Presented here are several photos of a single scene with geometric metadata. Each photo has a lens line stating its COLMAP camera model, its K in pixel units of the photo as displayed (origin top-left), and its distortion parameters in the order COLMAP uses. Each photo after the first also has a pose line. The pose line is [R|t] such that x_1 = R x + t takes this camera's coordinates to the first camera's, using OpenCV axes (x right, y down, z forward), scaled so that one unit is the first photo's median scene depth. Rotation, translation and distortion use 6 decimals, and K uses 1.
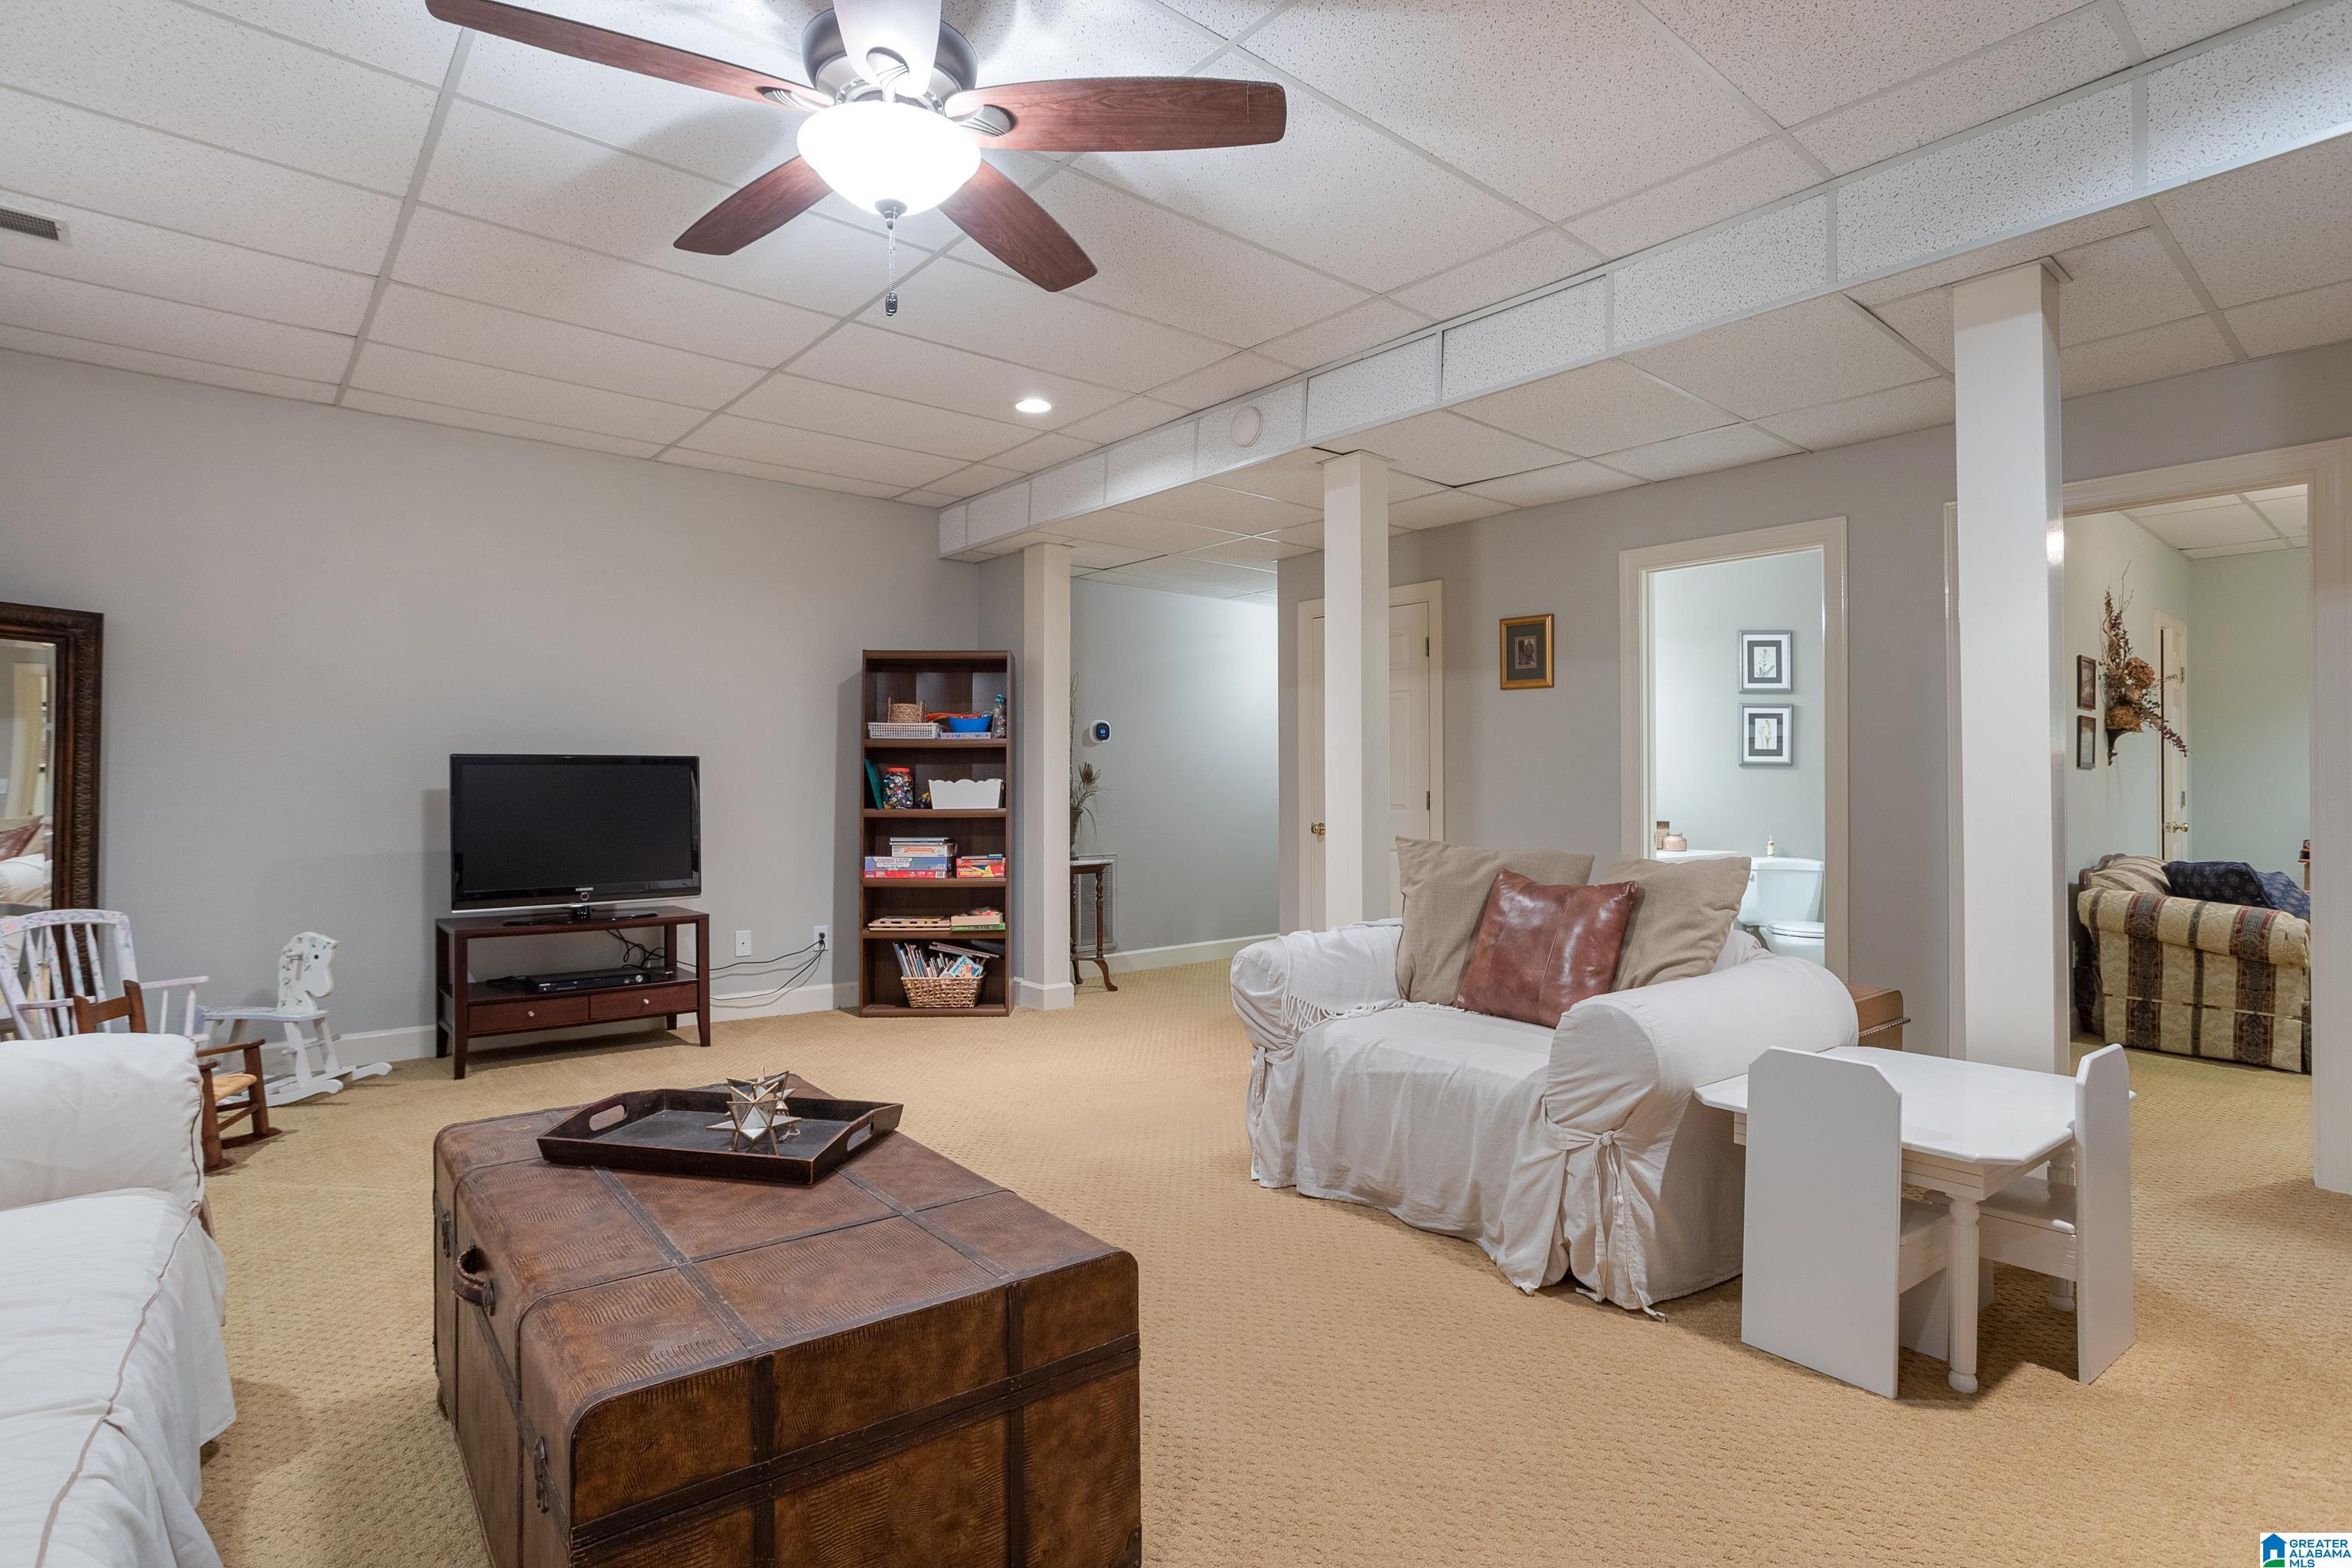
lens RADIAL K [[1168.0, 0, 1180.6], [0, 1168.0, 790.6], [0, 0, 1]] dist [-0.022724, 0.005673]
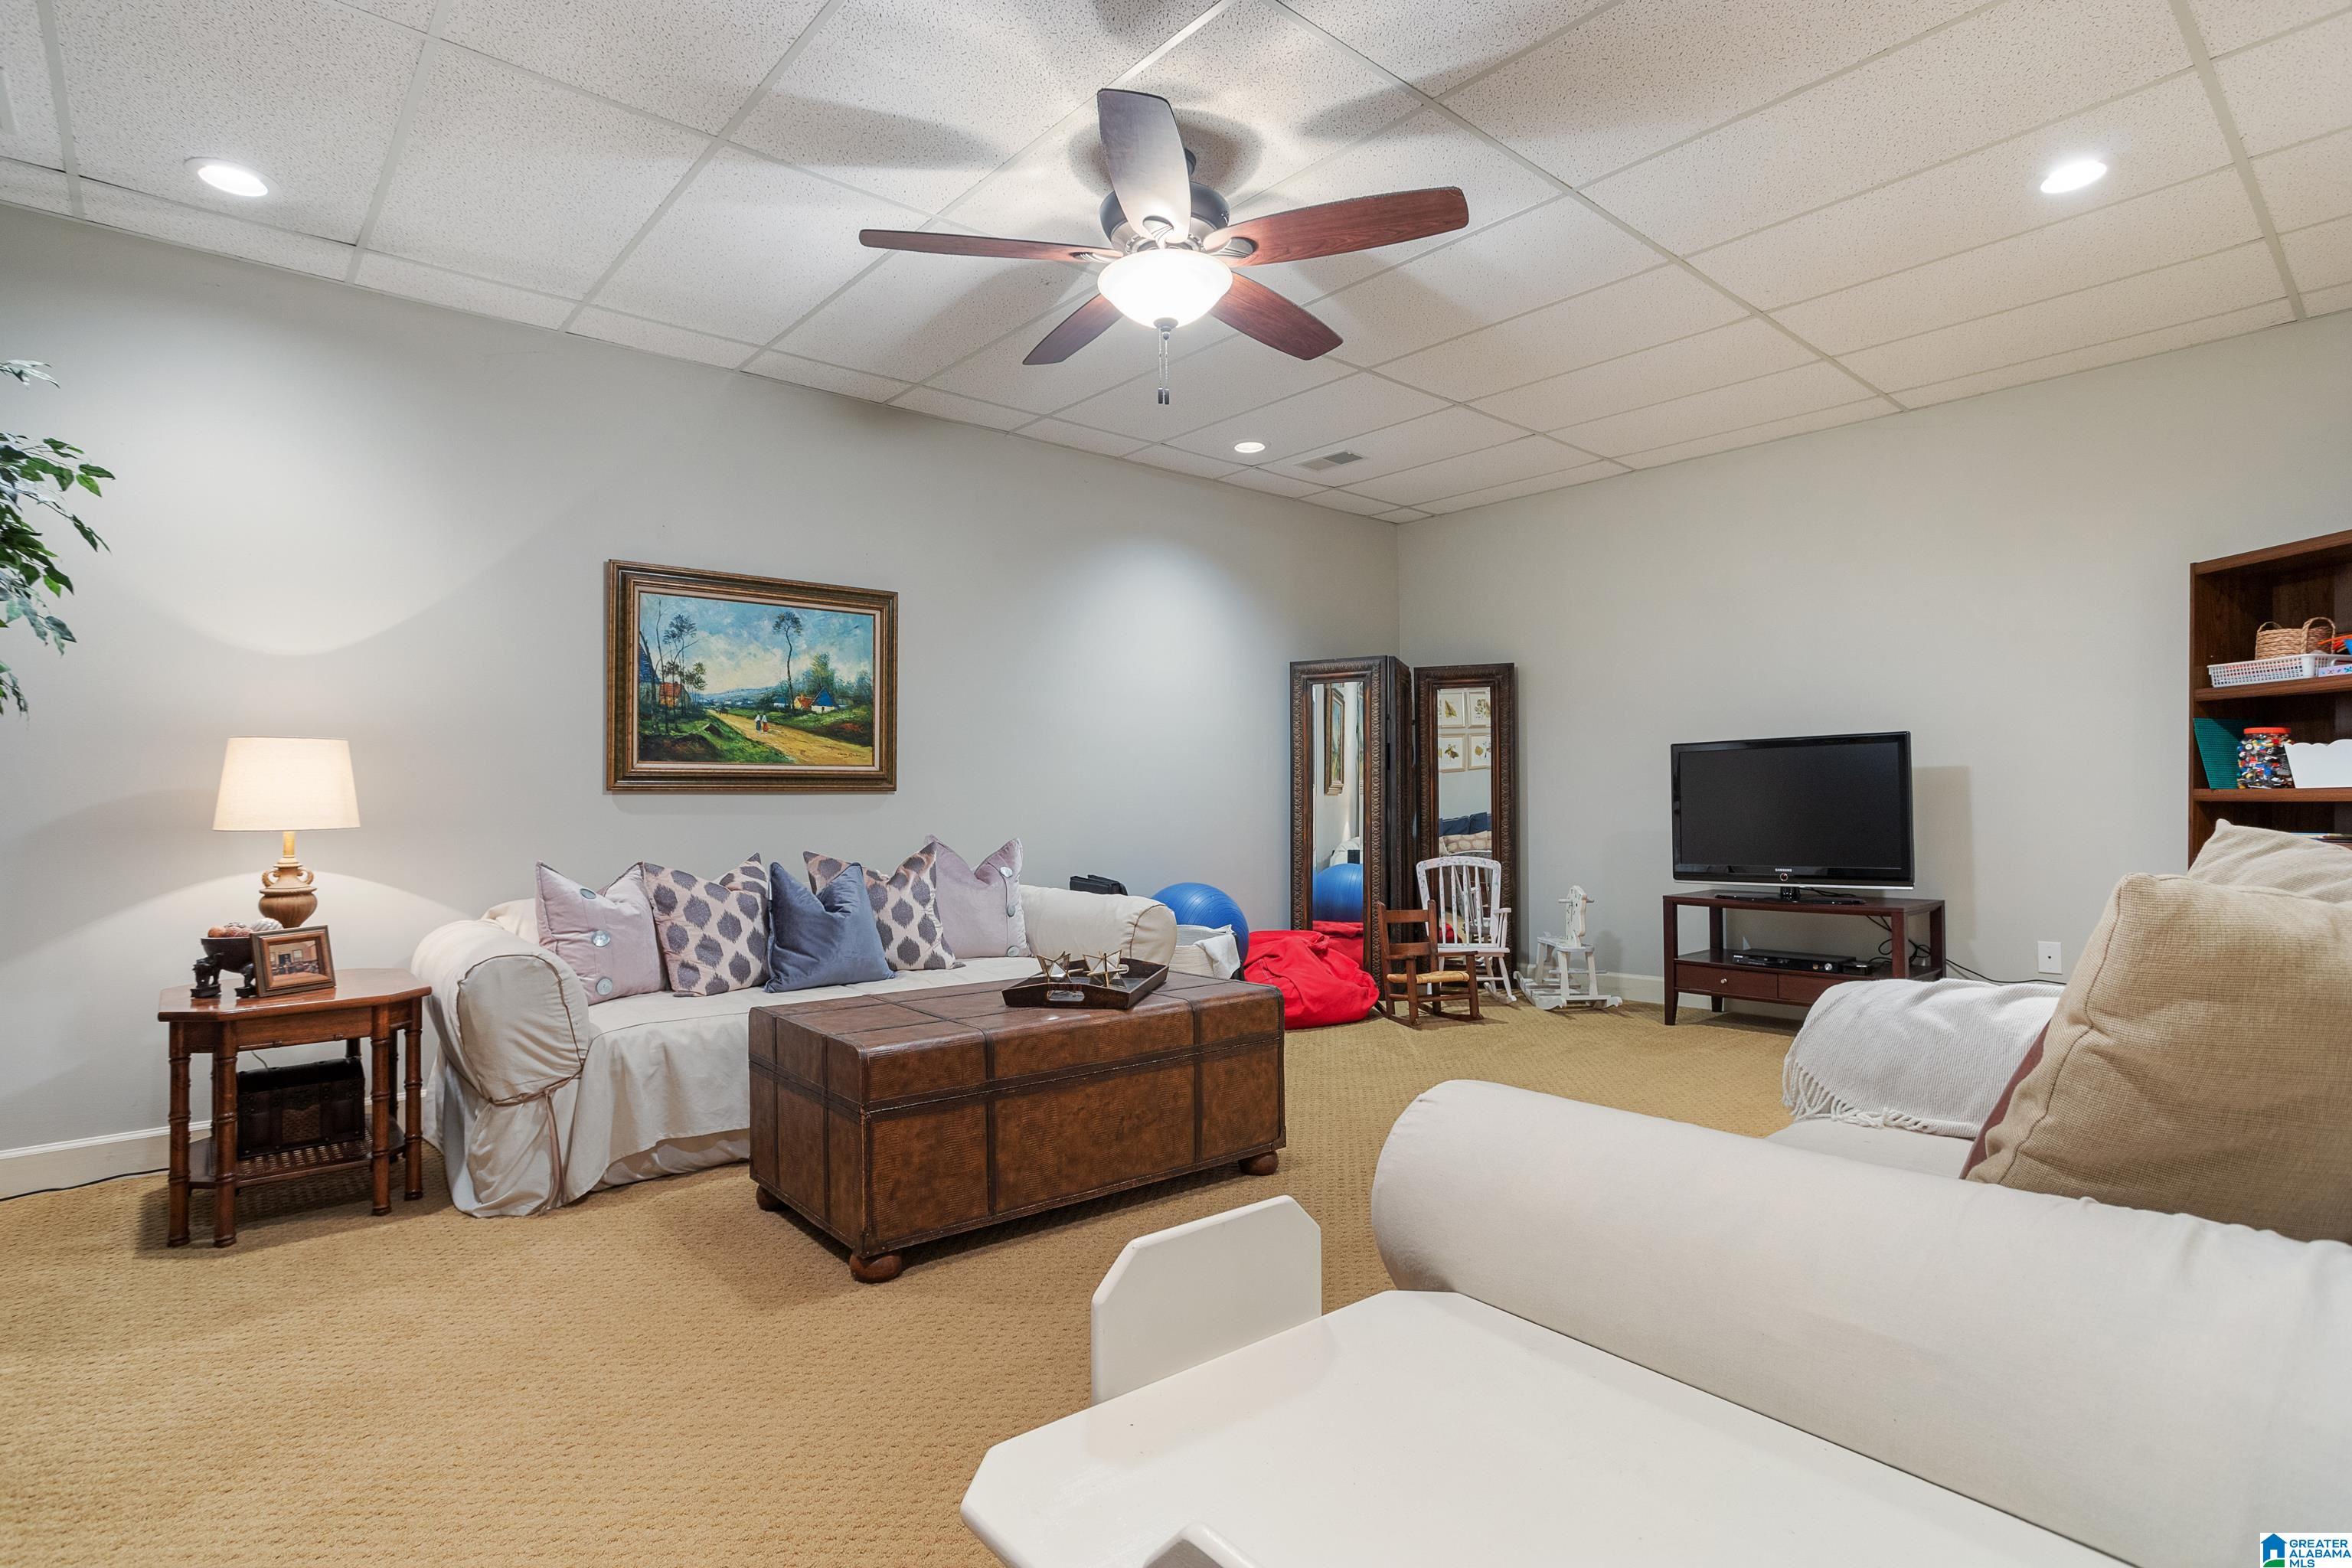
lens RADIAL K [[1168.0, 0, 1181.5], [0, 1168.0, 789.3], [0, 0, 1]] dist [-0.022724, 0.005673]
pose [[0.025912, -0.009328, -0.999621, 0.455918], [0.015002, 0.999847, -0.008941, 0.014338], [0.999552, -0.014765, 0.026048, 0.417301]]
